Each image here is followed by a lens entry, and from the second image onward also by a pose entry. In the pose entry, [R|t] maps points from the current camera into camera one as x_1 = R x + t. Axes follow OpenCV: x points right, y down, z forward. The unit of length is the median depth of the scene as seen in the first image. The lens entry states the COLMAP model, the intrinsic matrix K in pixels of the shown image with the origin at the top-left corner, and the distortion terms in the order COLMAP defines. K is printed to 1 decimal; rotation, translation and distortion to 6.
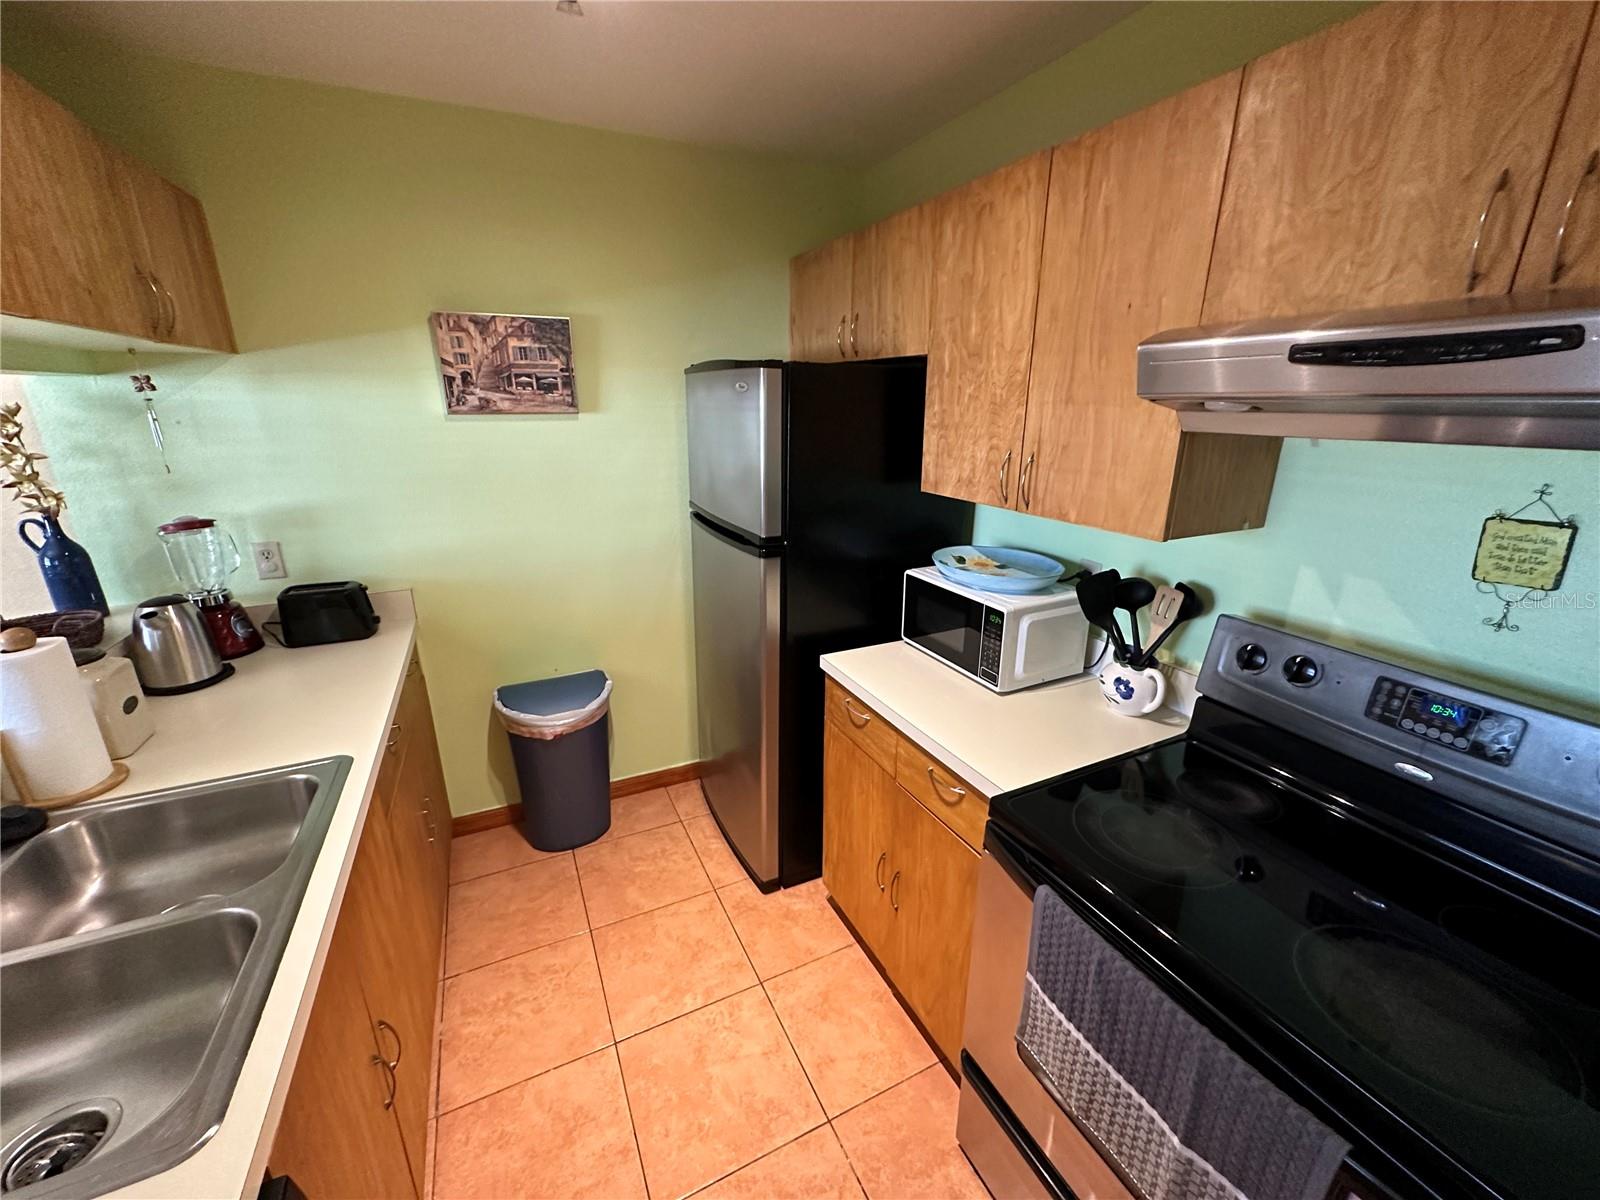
lens RADIAL K [[637.4, 0, 799.1], [0, 637.4, 597.2], [0, 0, 1]] dist [-0.002016, 0.000497]
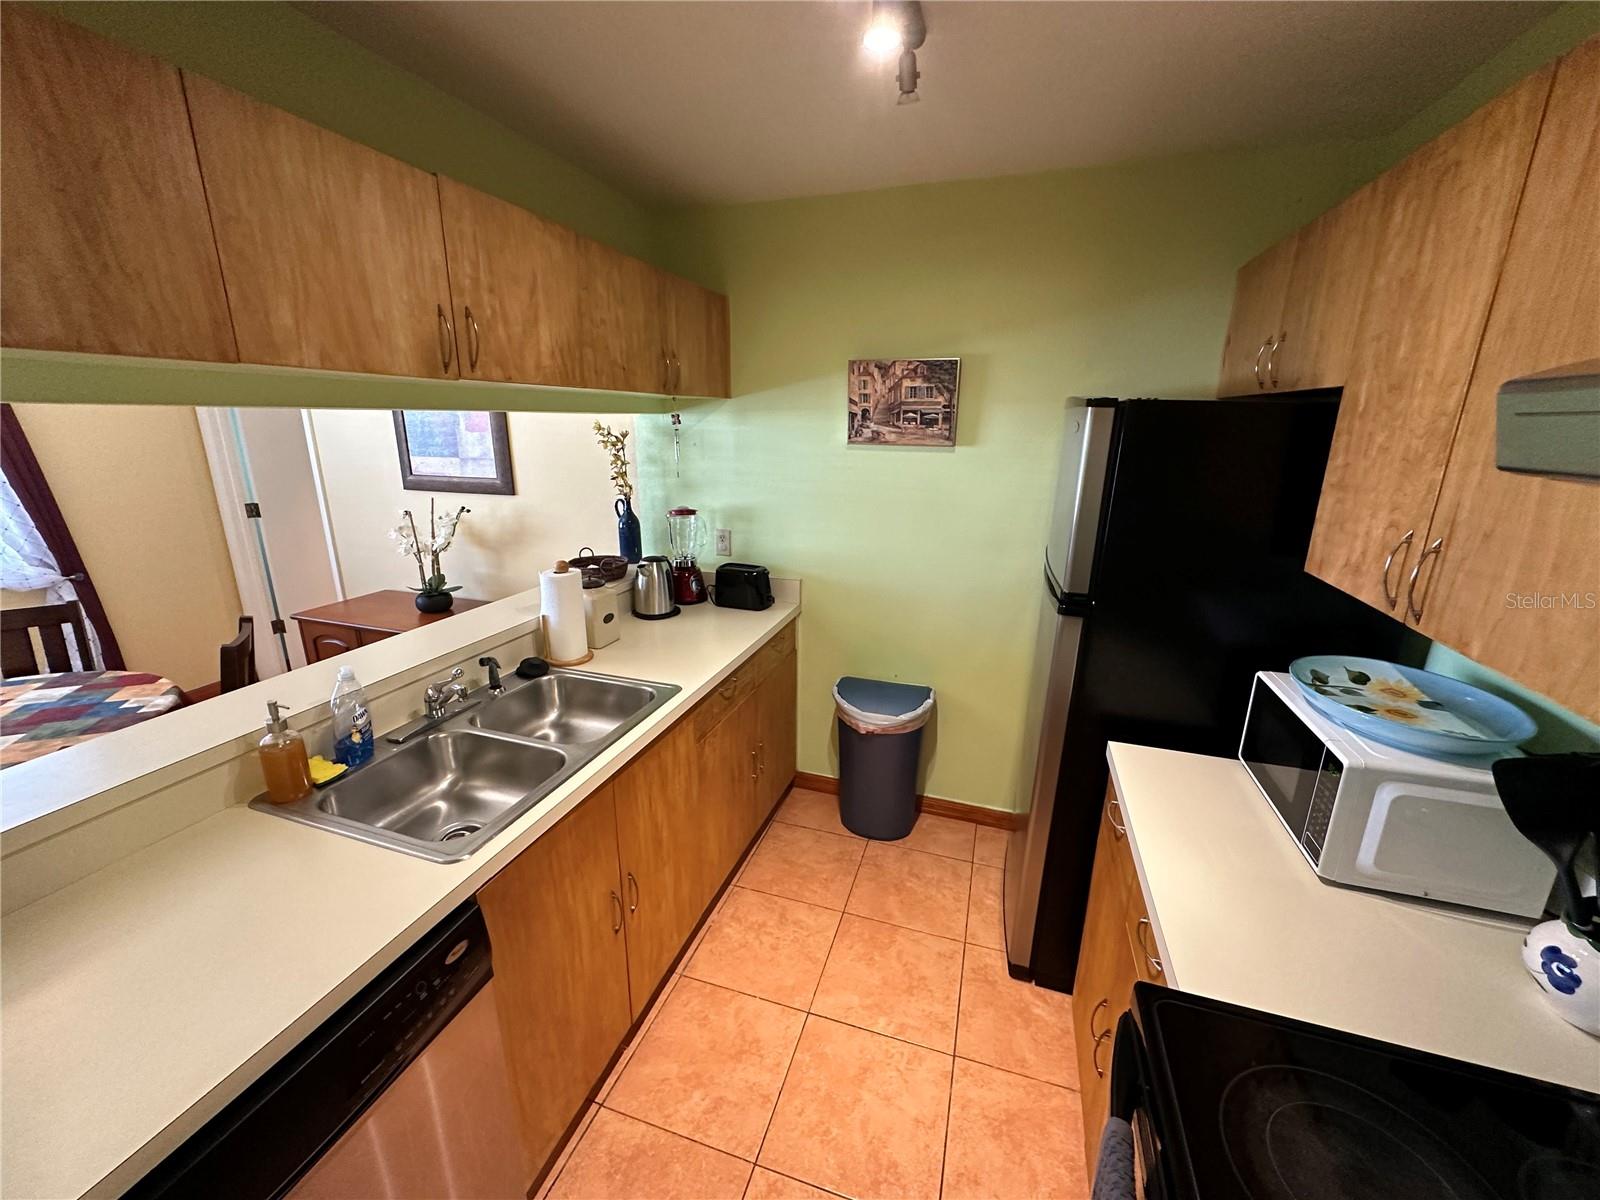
lens RADIAL K [[637.4, 0, 799.1], [0, 637.4, 597.2], [0, 0, 1]] dist [-0.002016, 0.000497]
pose [[0.720238, 0.193260, -0.666264, 0.276748], [-0.214809, 0.975339, 0.050701, -0.051873], [0.659632, 0.106602, 0.743990, 0.083087]]
